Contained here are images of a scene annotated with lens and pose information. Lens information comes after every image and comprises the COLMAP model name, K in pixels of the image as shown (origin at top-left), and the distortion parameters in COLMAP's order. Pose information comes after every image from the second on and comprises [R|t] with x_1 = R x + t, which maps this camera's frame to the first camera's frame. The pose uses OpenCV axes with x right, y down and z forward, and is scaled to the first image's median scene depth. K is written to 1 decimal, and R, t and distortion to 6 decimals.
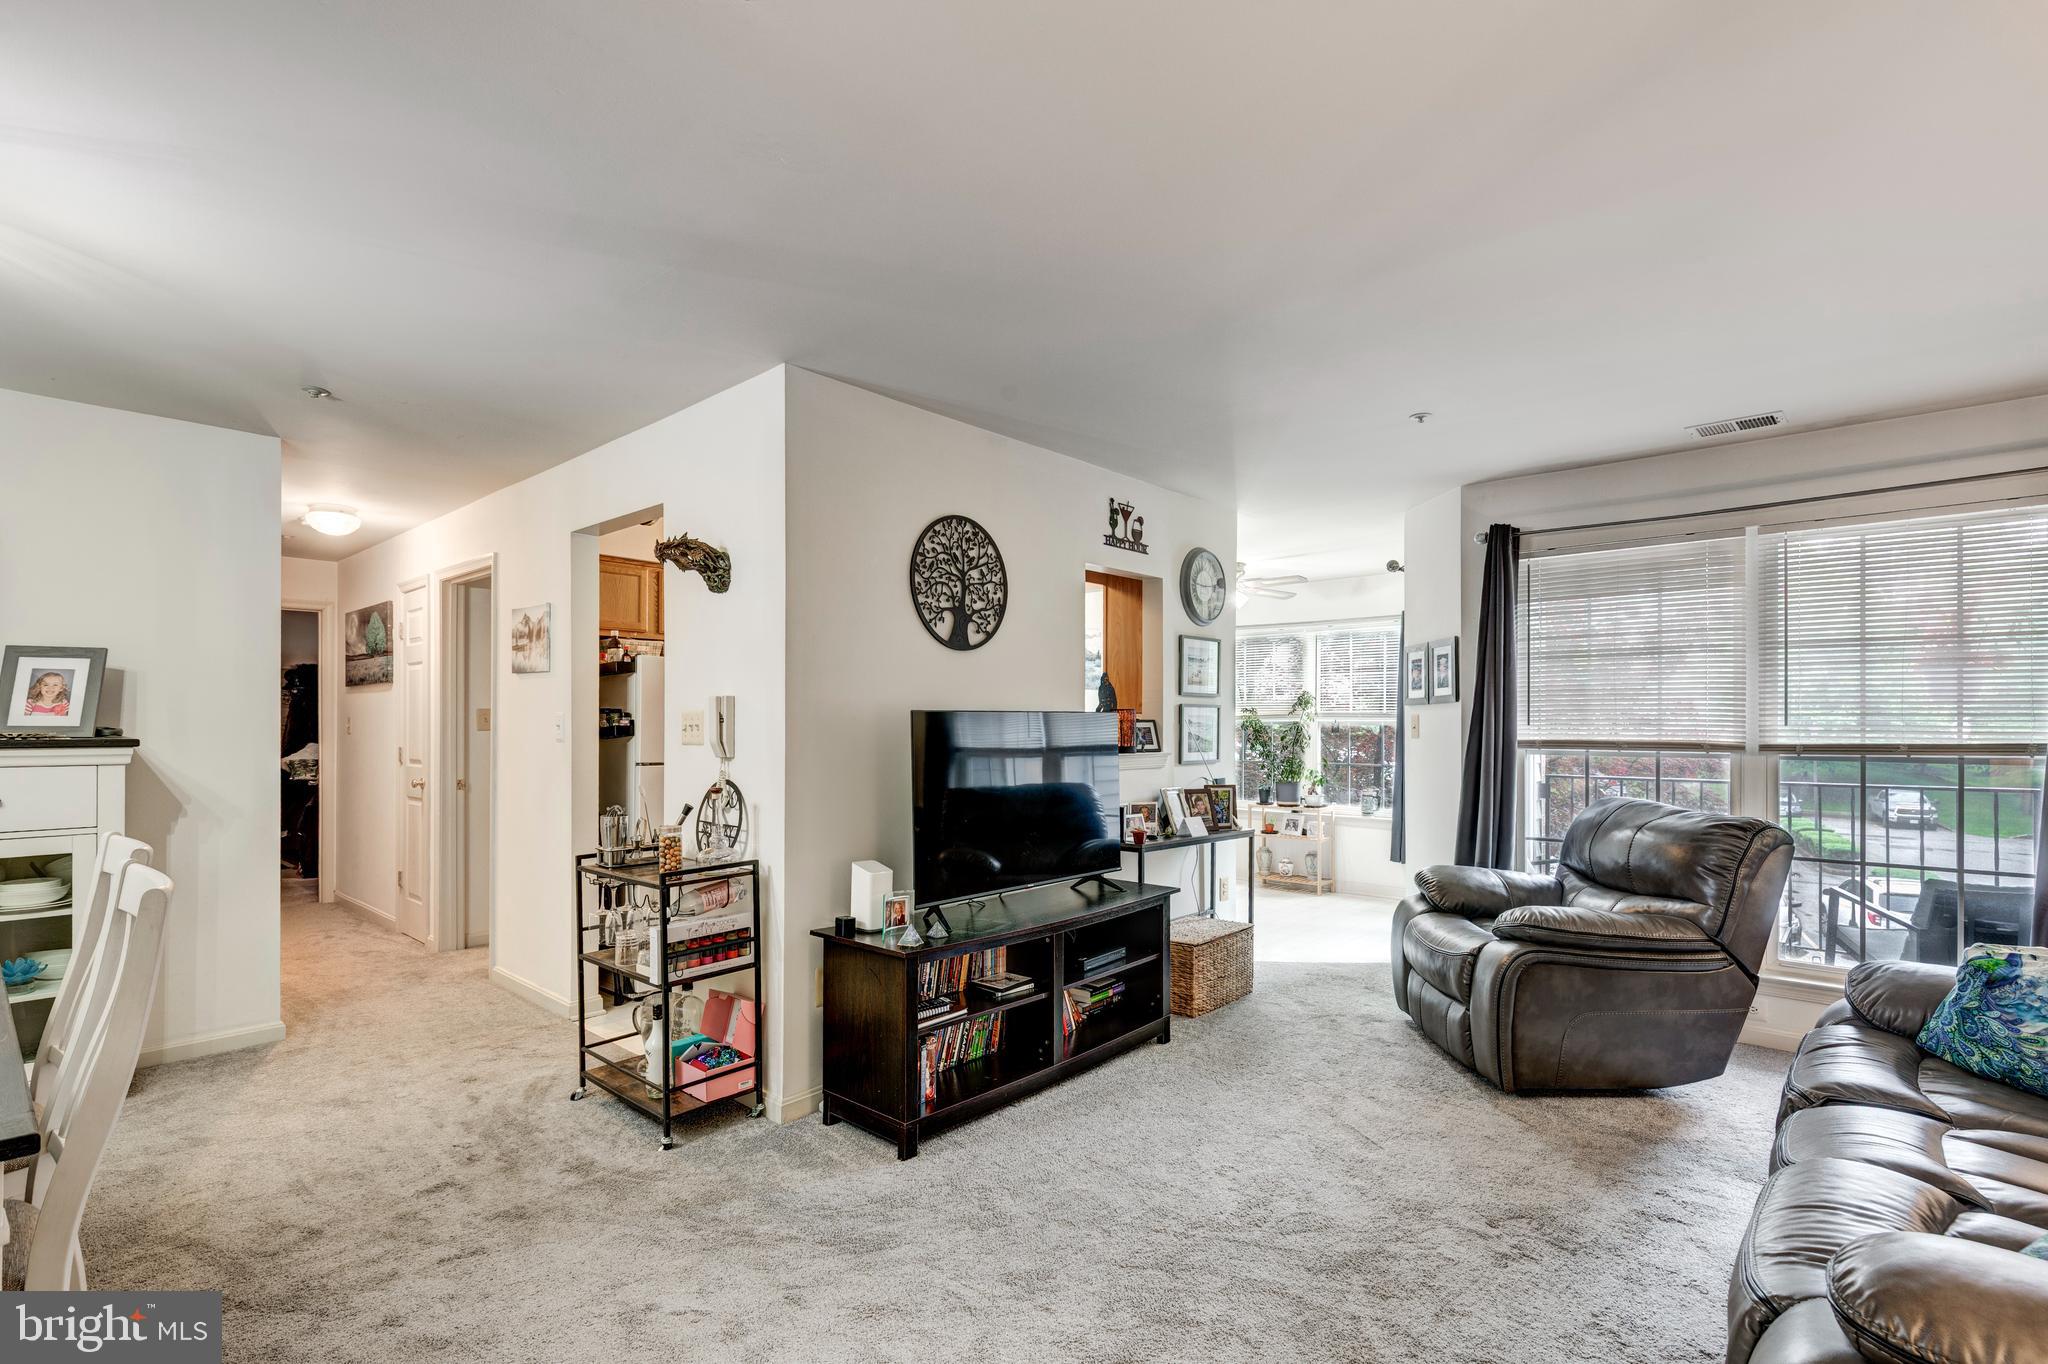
lens RADIAL K [[958.1, 0, 1022.4], [0, 958.1, 691.1], [0, 0, 1]] dist [0.000418, 0.000238]
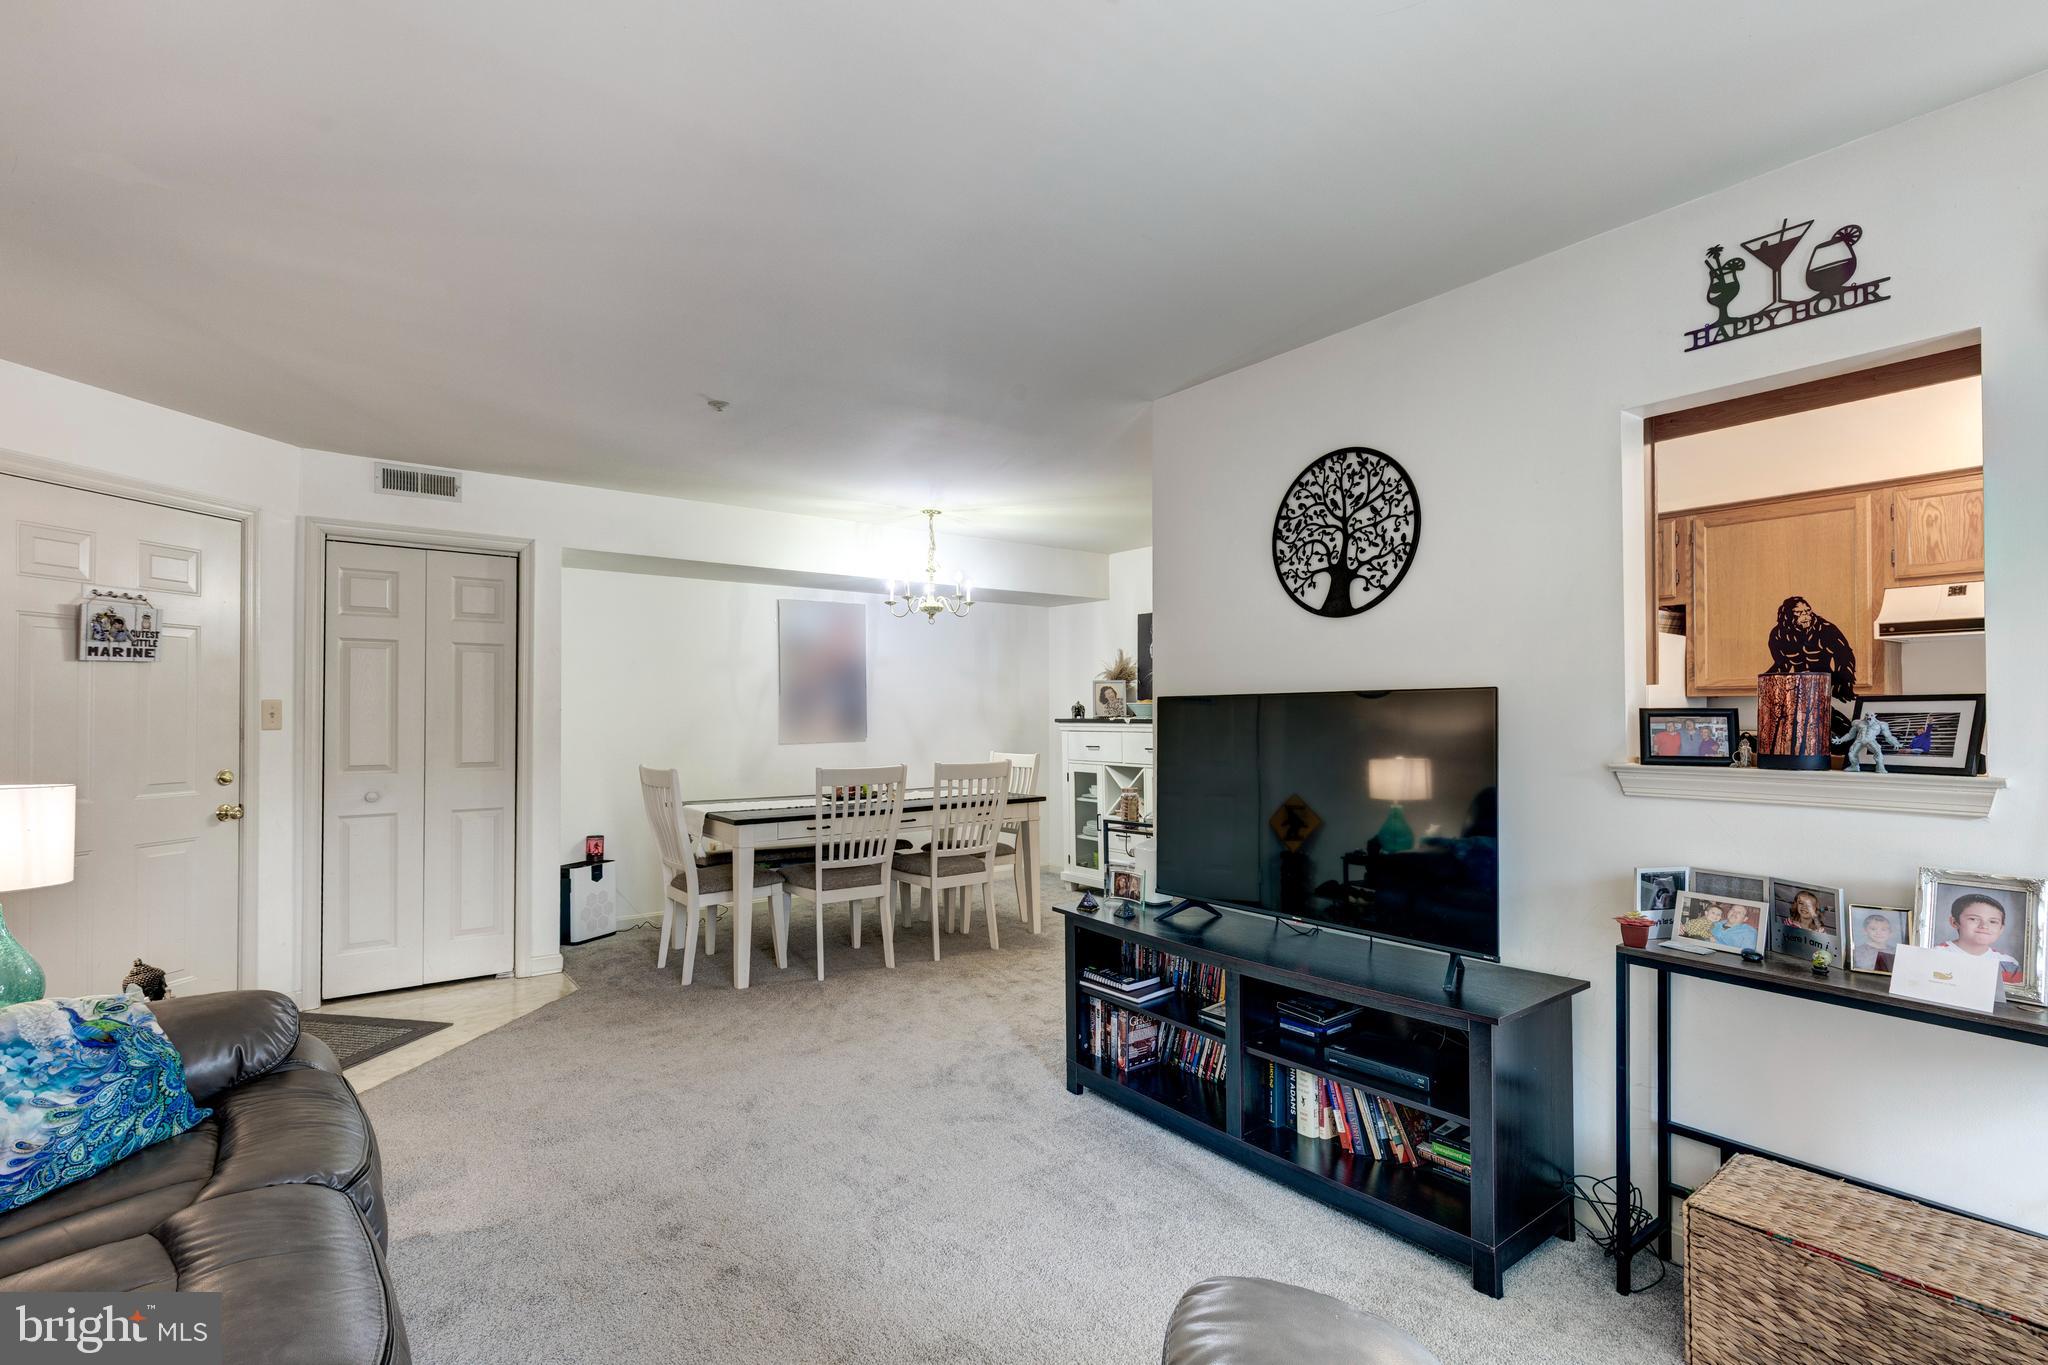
lens RADIAL K [[928.3, 0, 1023.1], [0, 928.3, 690.4], [0, 0, 1]] dist [0.002053, -0.000360]
pose [[-0.180085, -0.027051, -0.983279, 0.737282], [0.035330, 0.998799, -0.033949, 0.035333], [0.983016, -0.040853, -0.178913, 0.864633]]
